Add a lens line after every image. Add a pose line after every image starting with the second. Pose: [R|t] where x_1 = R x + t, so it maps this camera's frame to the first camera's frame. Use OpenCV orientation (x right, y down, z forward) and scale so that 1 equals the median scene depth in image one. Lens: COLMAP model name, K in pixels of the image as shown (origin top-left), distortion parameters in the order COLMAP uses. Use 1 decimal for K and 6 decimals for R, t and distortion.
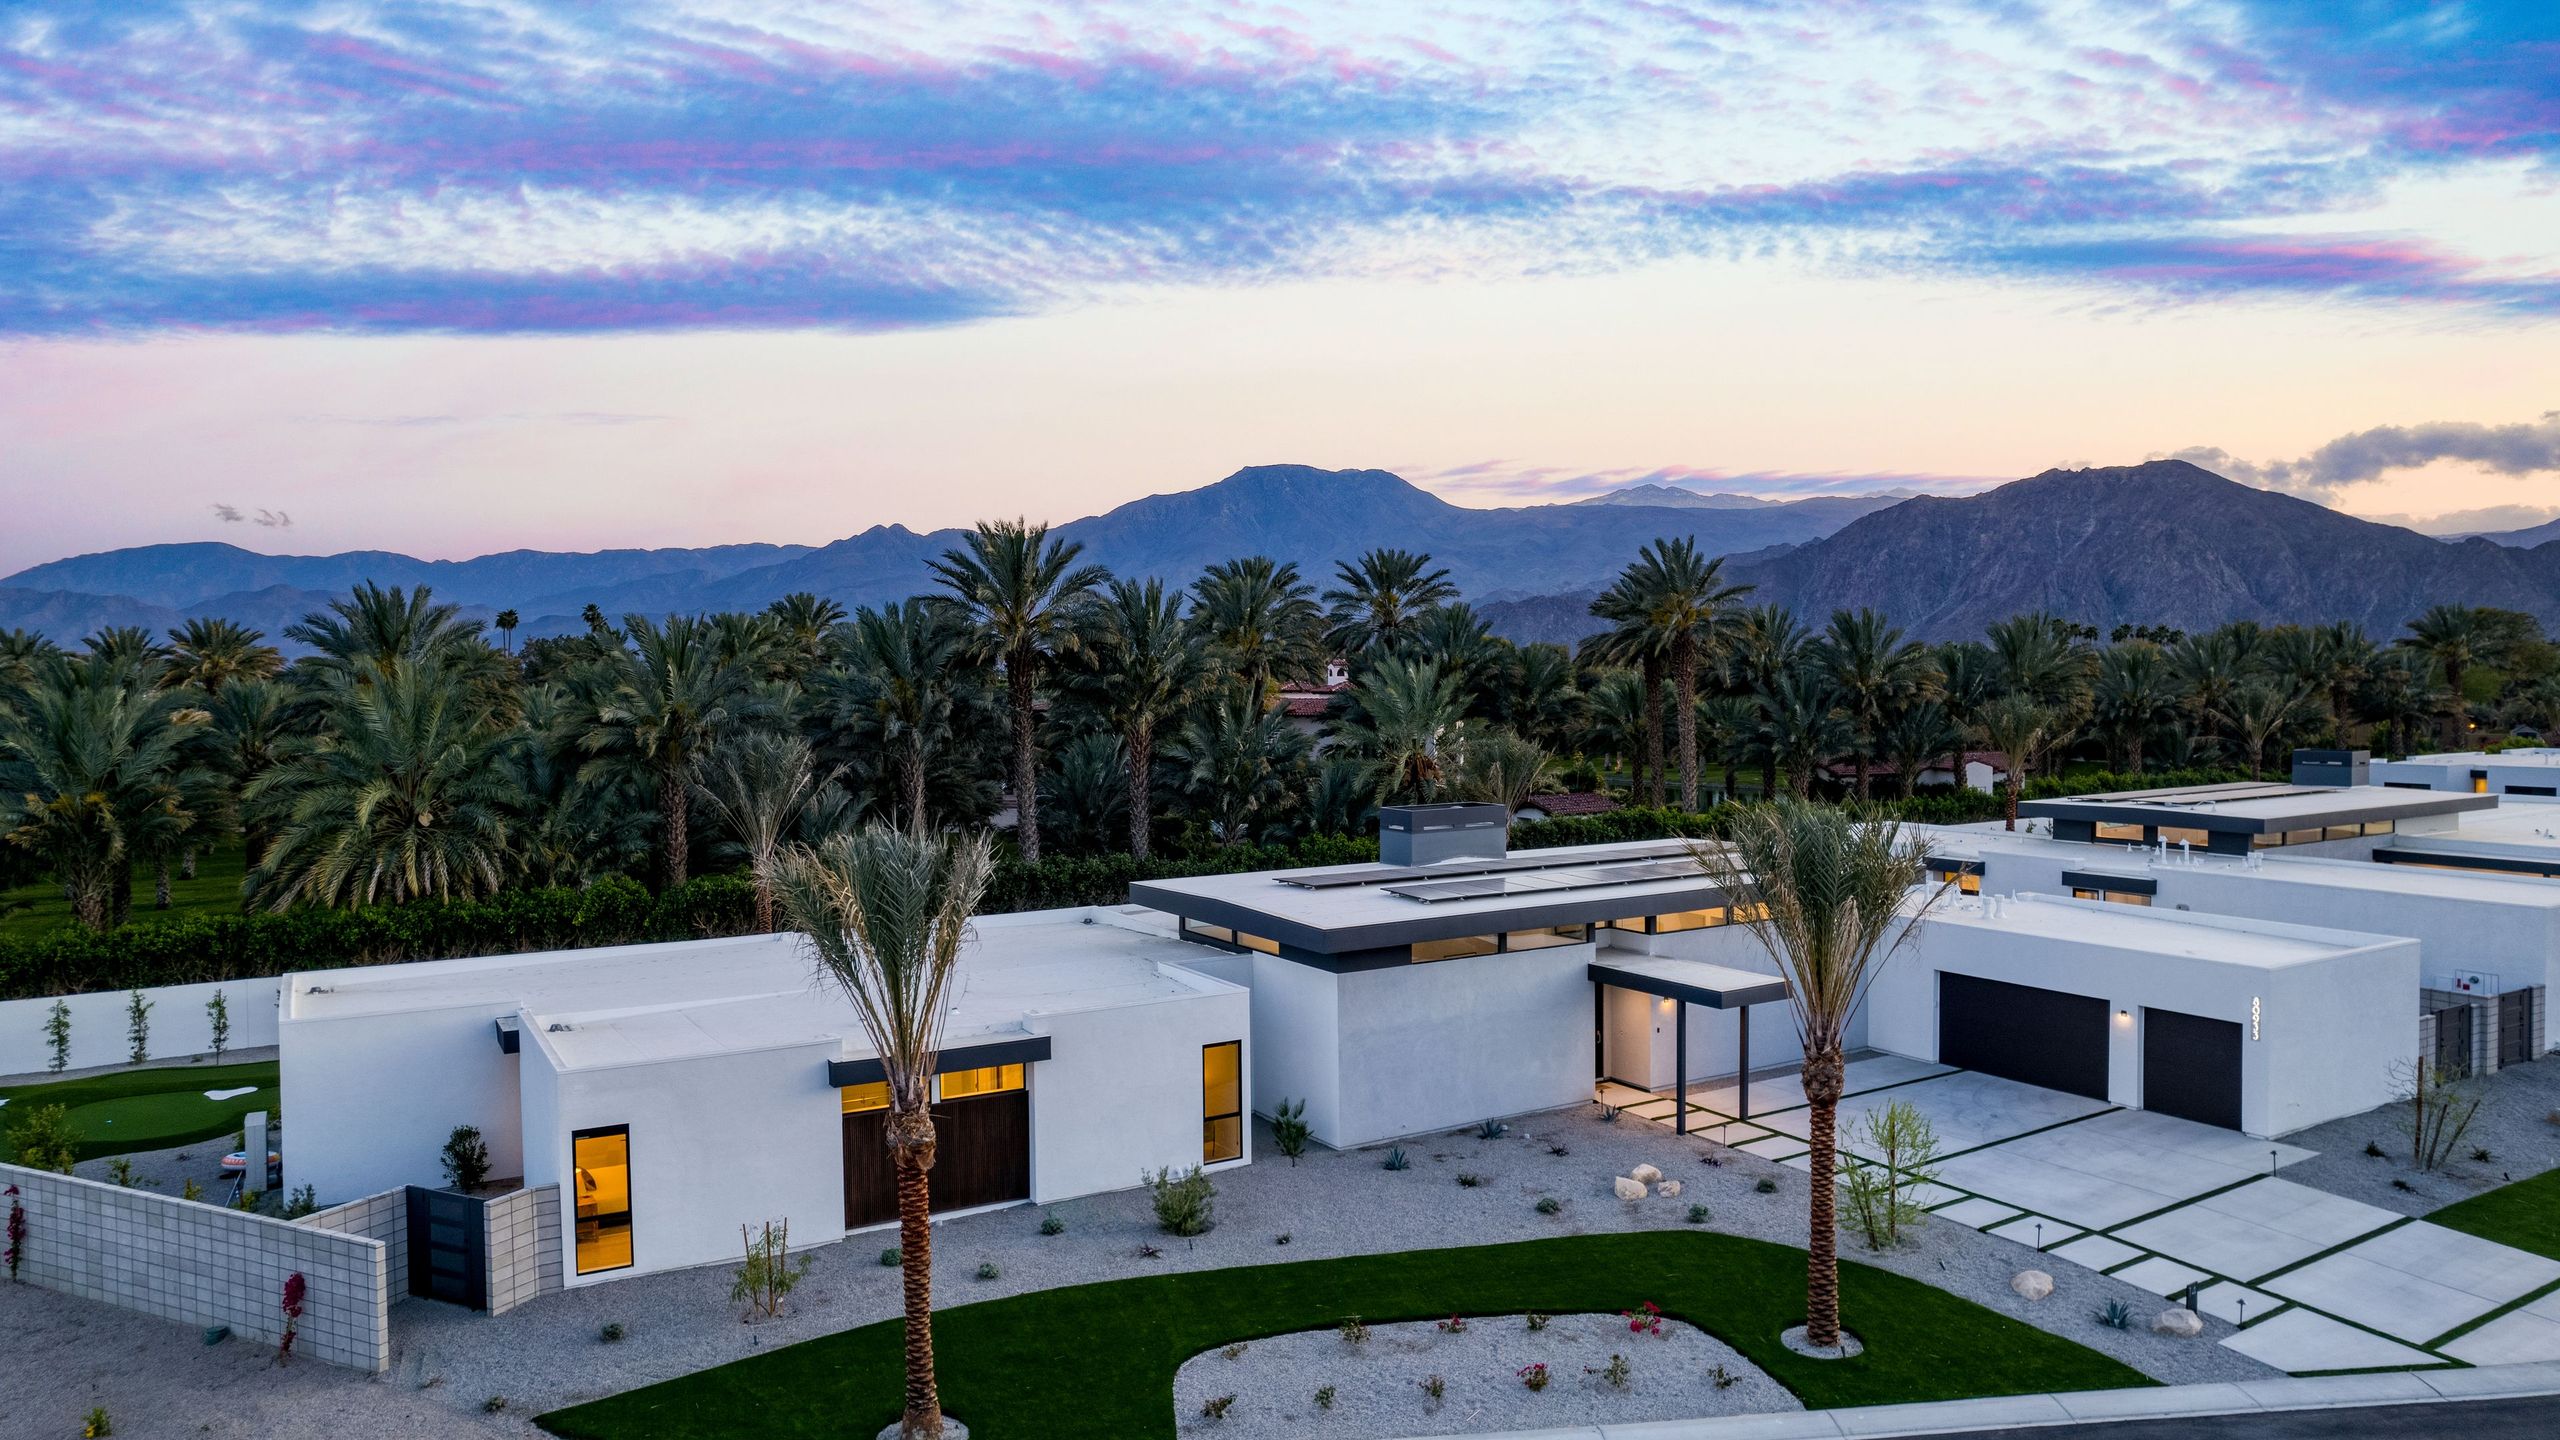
lens RADIAL K [[1630.4, 0, 1292.1], [0, 1630.4, 720.4], [0, 0, 1]] dist [-0.079973, 0.064209]
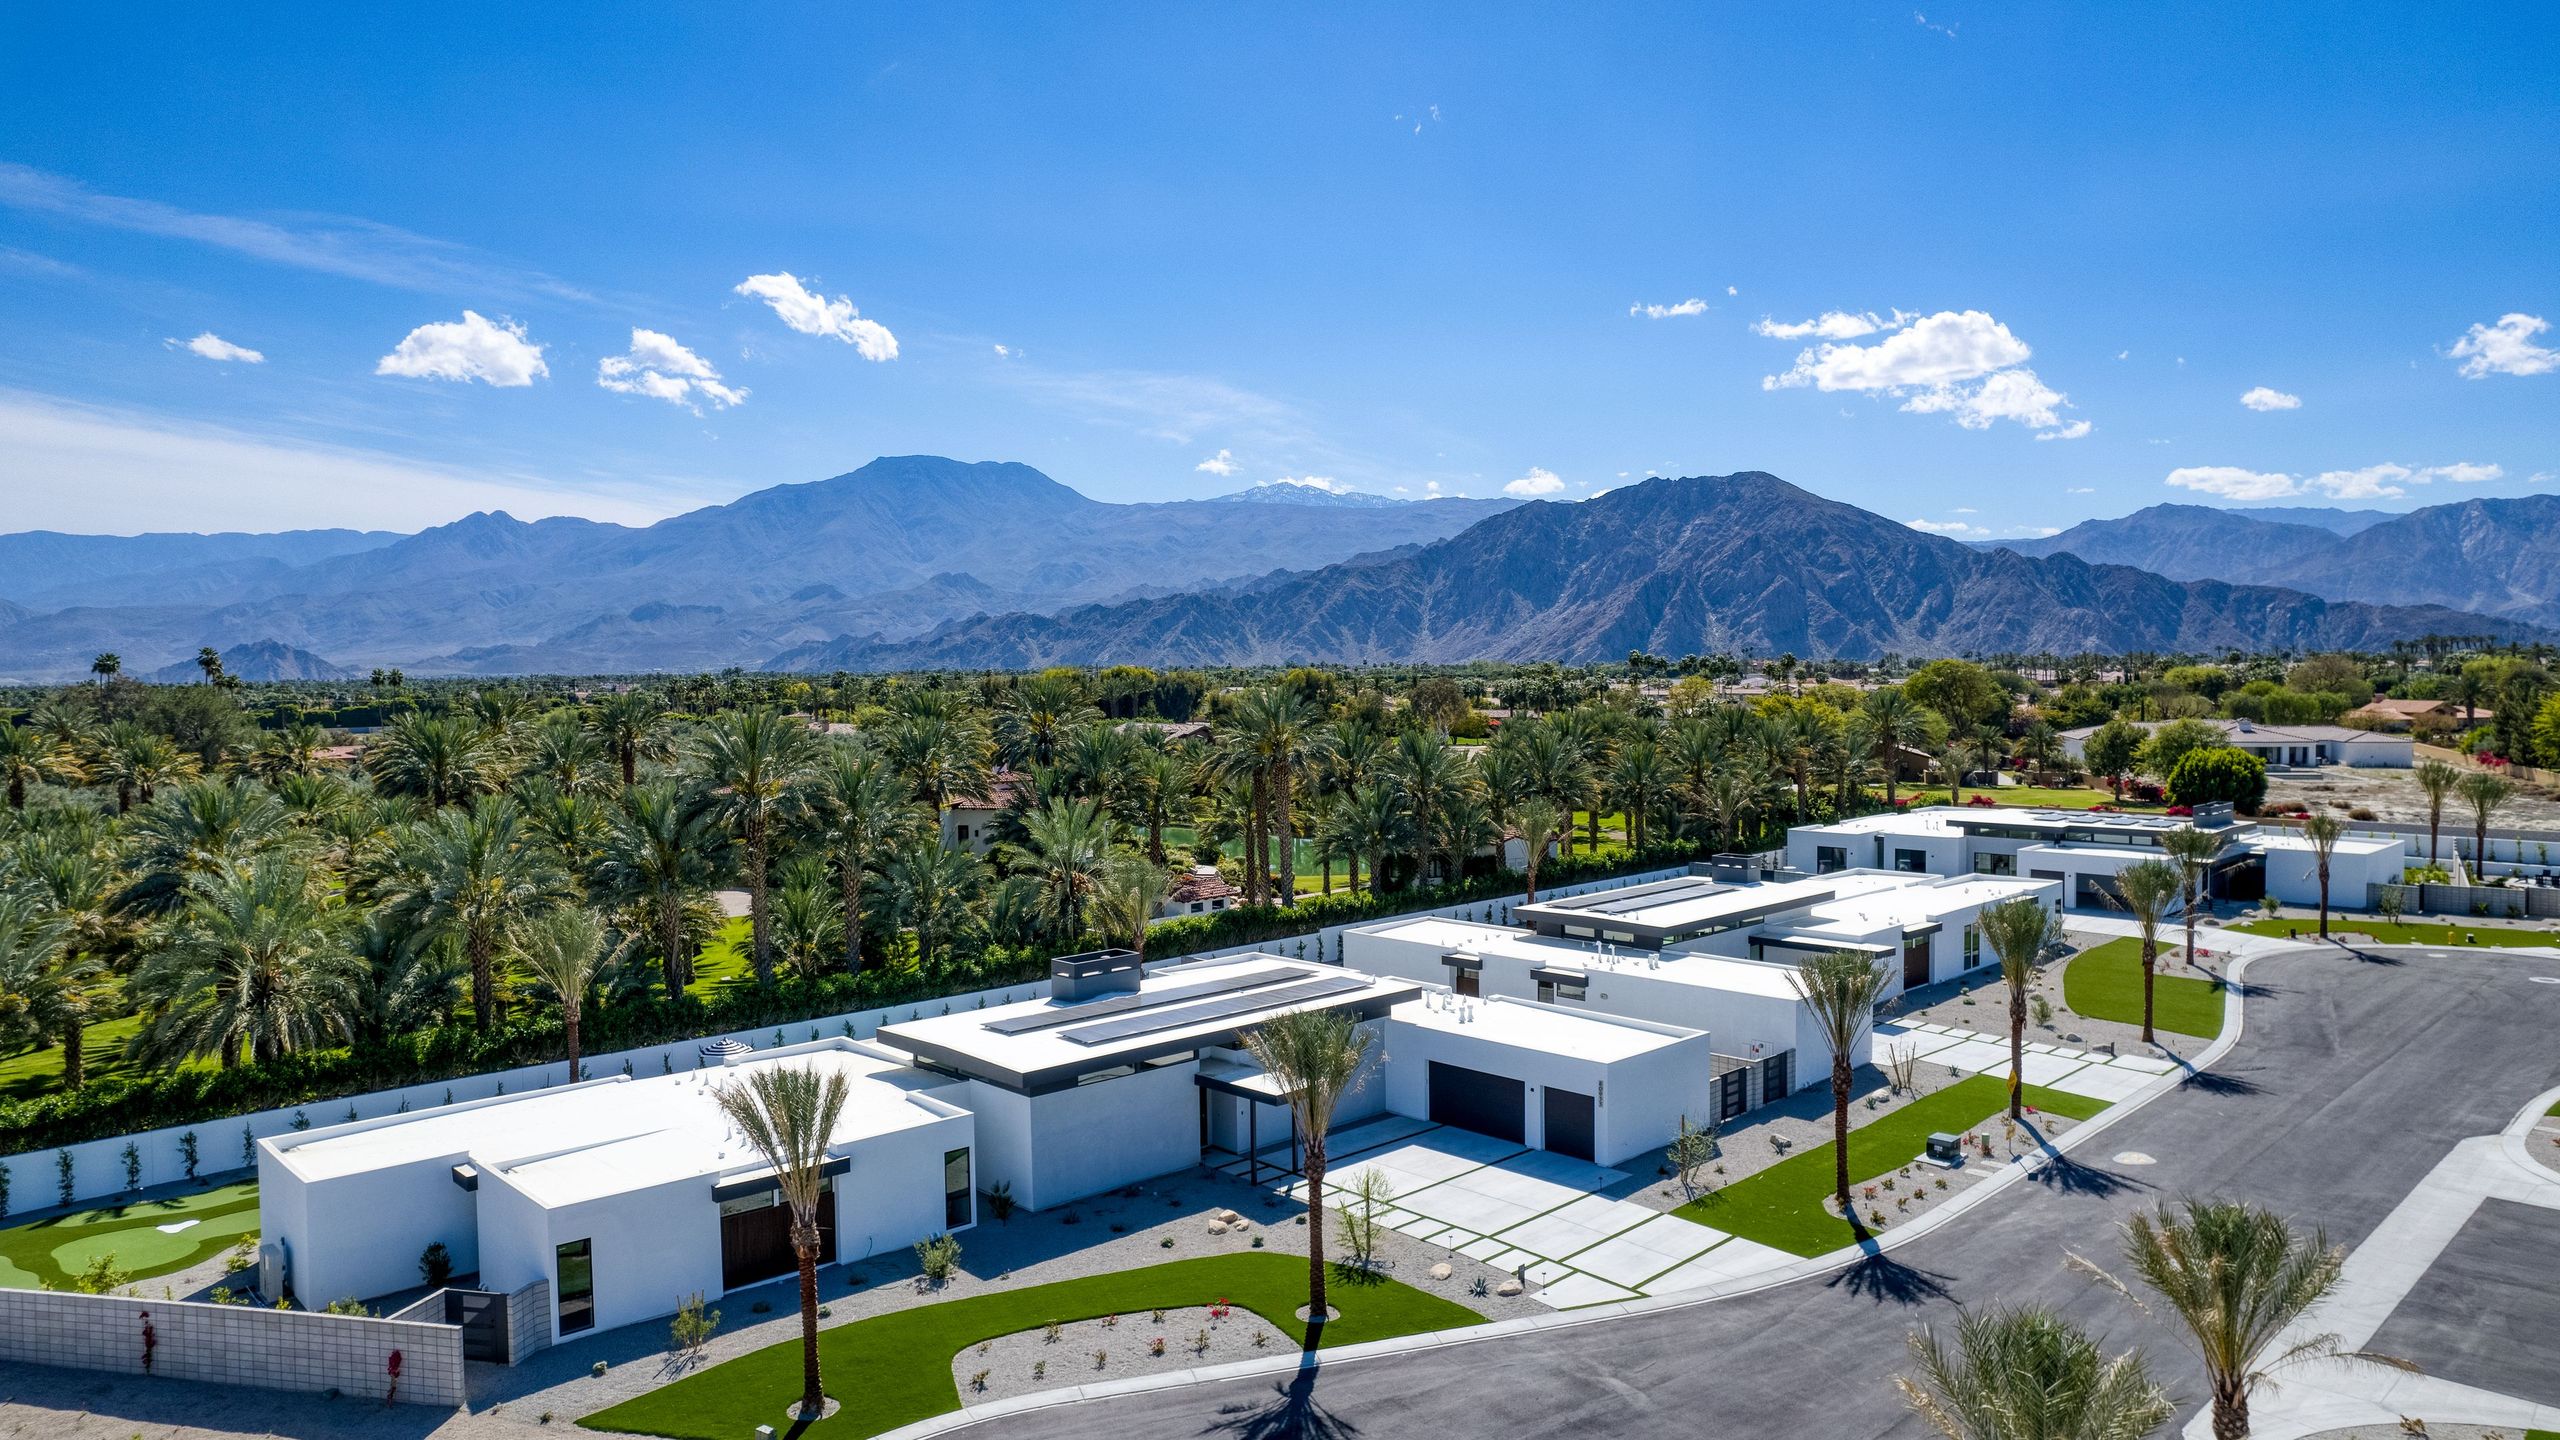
lens RADIAL K [[1630.4, 0, 1292.1], [0, 1630.4, 720.4], [0, 0, 1]] dist [-0.079973, 0.064209]
pose [[0.975770, -0.009699, 0.218582, -0.064161], [0.008830, 0.999949, 0.004955, -0.213259], [-0.218619, -0.002905, 0.975806, -0.564464]]
